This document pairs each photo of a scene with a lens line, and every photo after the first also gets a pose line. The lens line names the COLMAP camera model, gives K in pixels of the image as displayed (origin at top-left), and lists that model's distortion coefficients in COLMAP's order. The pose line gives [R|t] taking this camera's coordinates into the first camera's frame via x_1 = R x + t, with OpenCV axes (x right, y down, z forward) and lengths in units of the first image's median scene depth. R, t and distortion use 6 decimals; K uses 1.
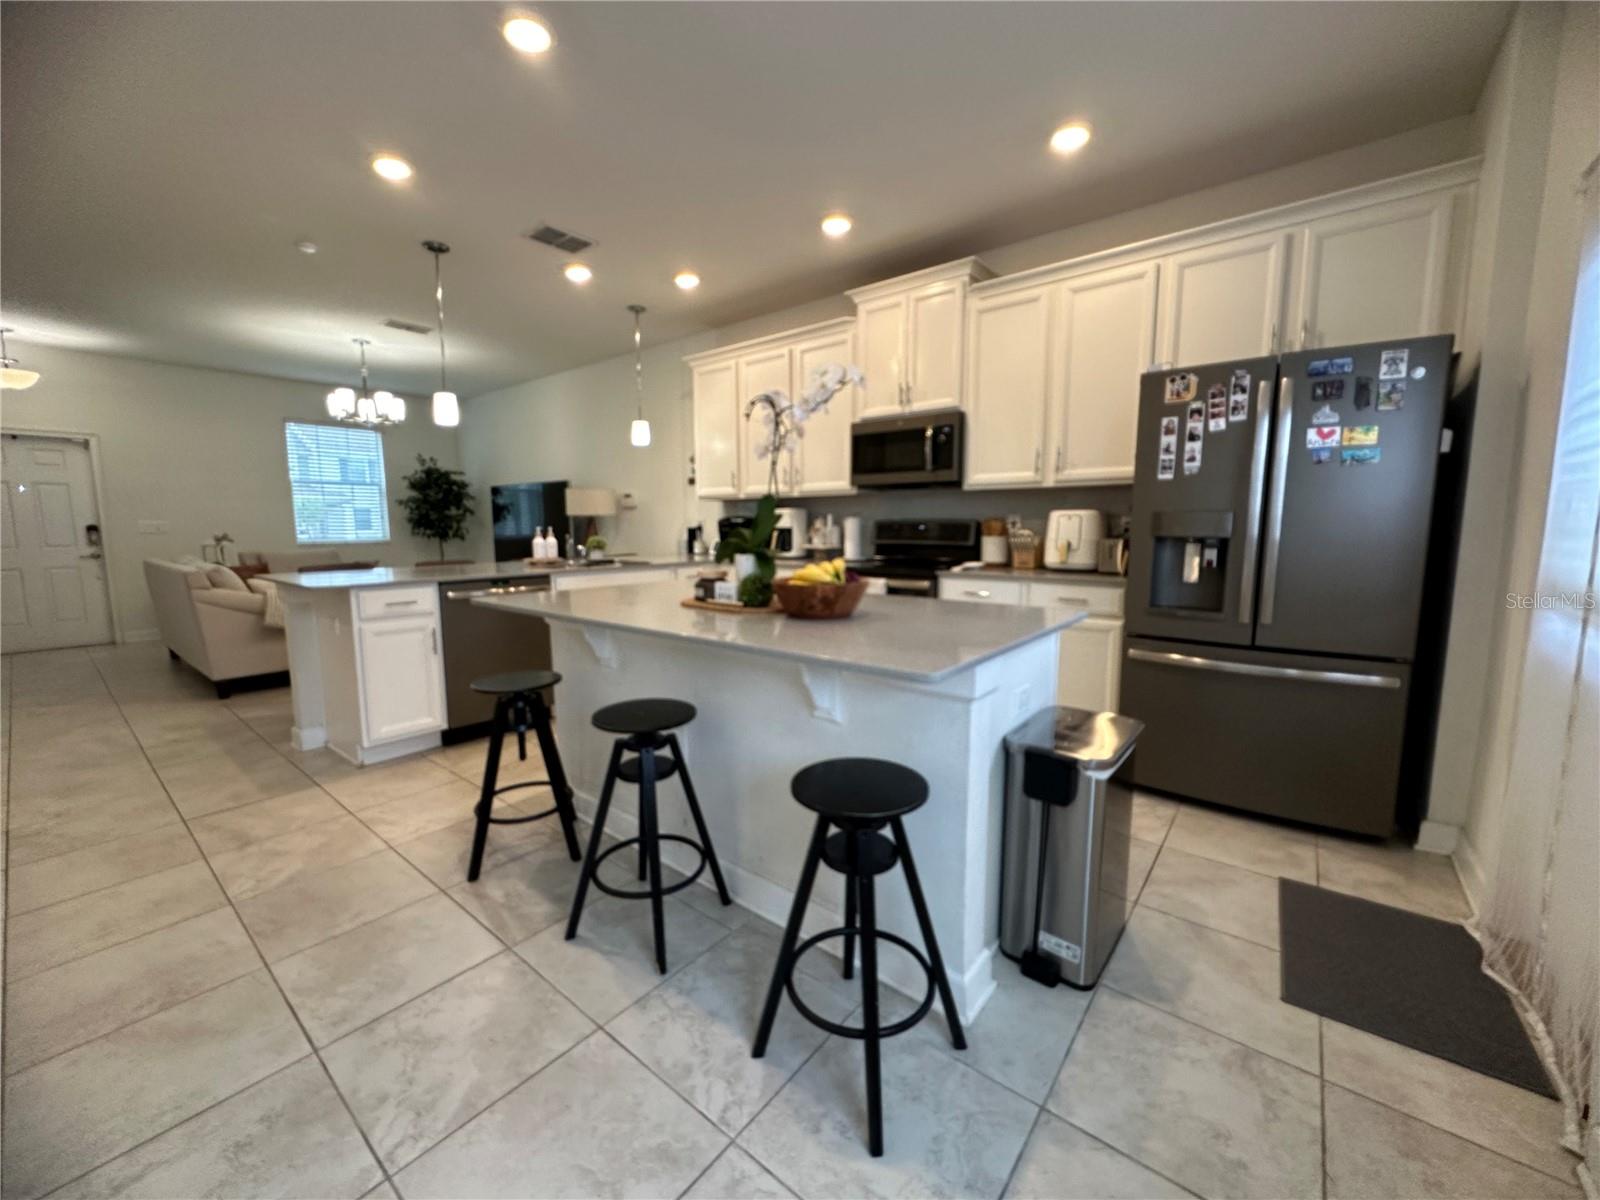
lens RADIAL K [[629.0, 0, 798.9], [0, 629.0, 596.7], [0, 0, 1]] dist [0.004957, -0.001552]
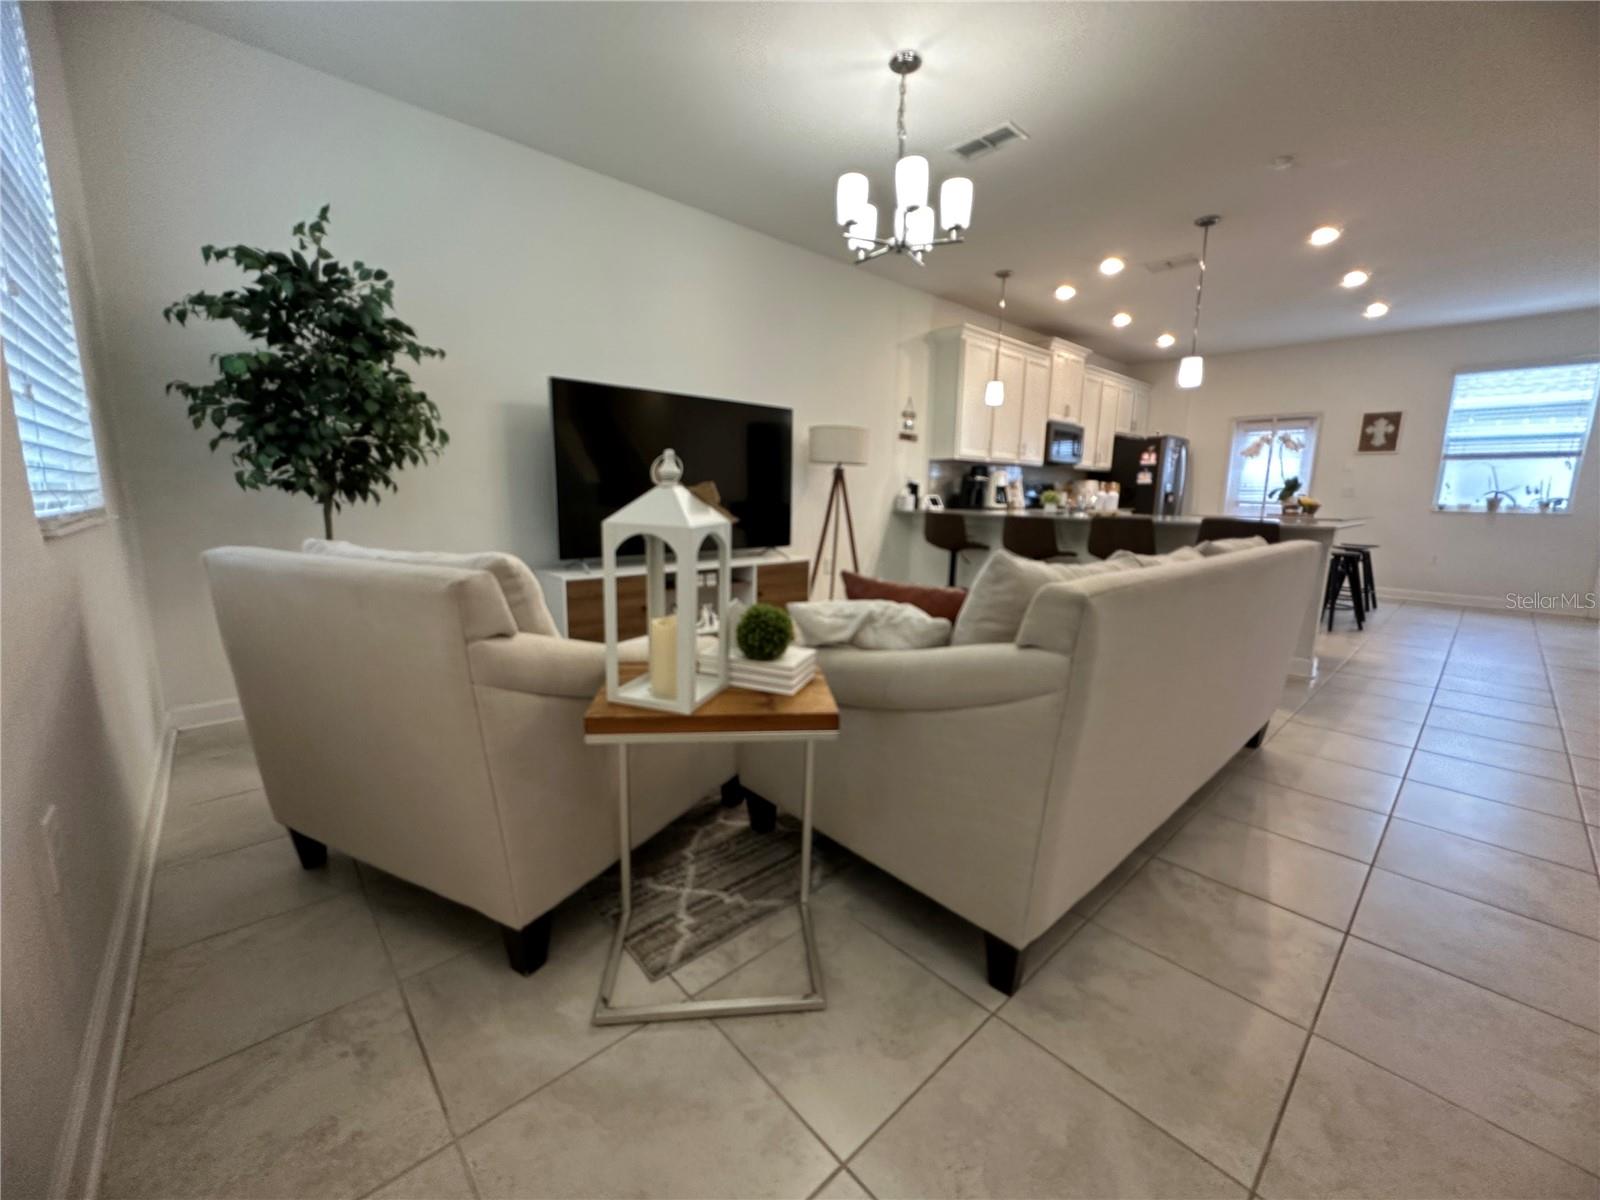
lens RADIAL K [[629.0, 0, 798.0], [0, 629.0, 600.4], [0, 0, 1]] dist [0.004957, -0.001552]
pose [[0.157080, -0.159957, 0.974546, -1.881449], [0.099985, 0.984302, 0.145442, -0.140339], [-0.982512, 0.074594, 0.170607, 1.580315]]
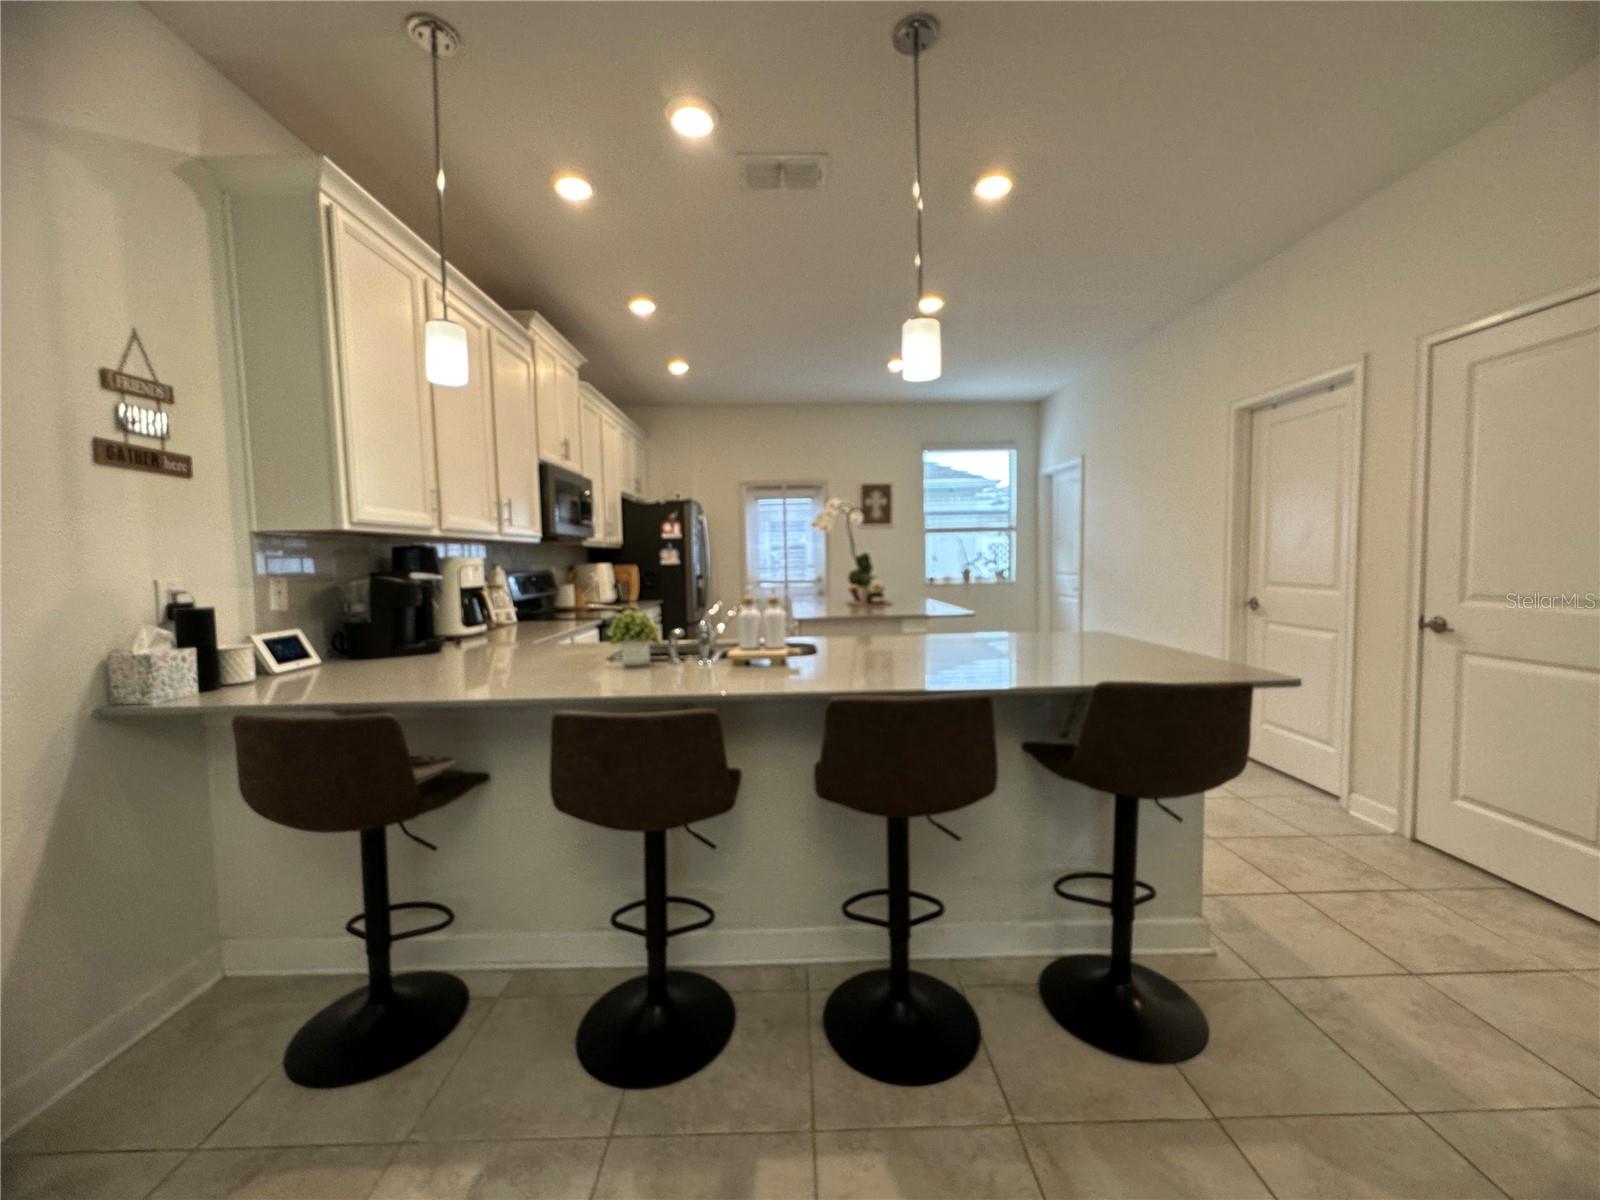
lens RADIAL K [[629.0, 0, 800.6], [0, 629.0, 597.8], [0, 0, 1]] dist [0.004957, -0.001552]
pose [[-0.640536, -0.028758, 0.767390, -0.931997], [0.114959, 0.984447, 0.132848, -0.188541], [-0.759275, 0.173312, -0.627268, 1.489264]]
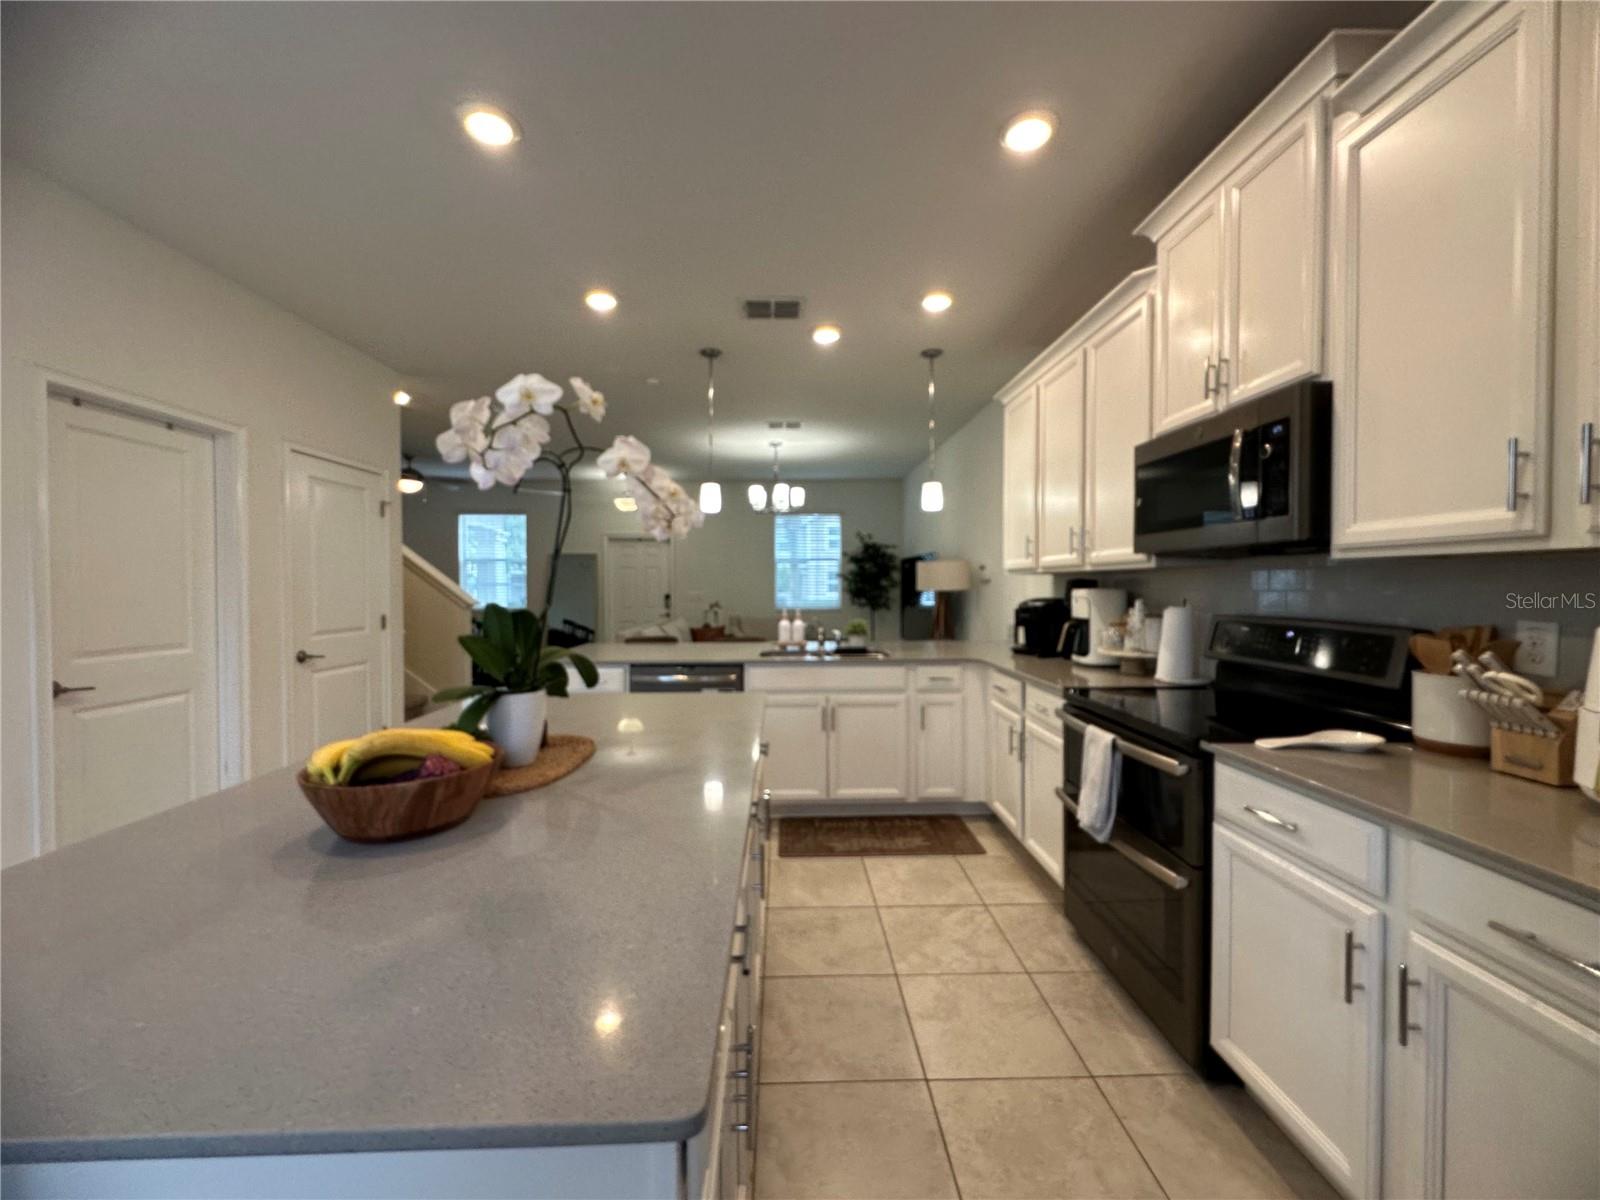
lens RADIAL K [[629.0, 0, 799.0], [0, 629.0, 596.7], [0, 0, 1]] dist [0.004957, -0.001552]
pose [[0.649062, 0.015745, -0.760572, 0.363328], [-0.087577, 0.994685, -0.054146, -0.091878], [0.755678, 0.101753, 0.646991, 0.461985]]
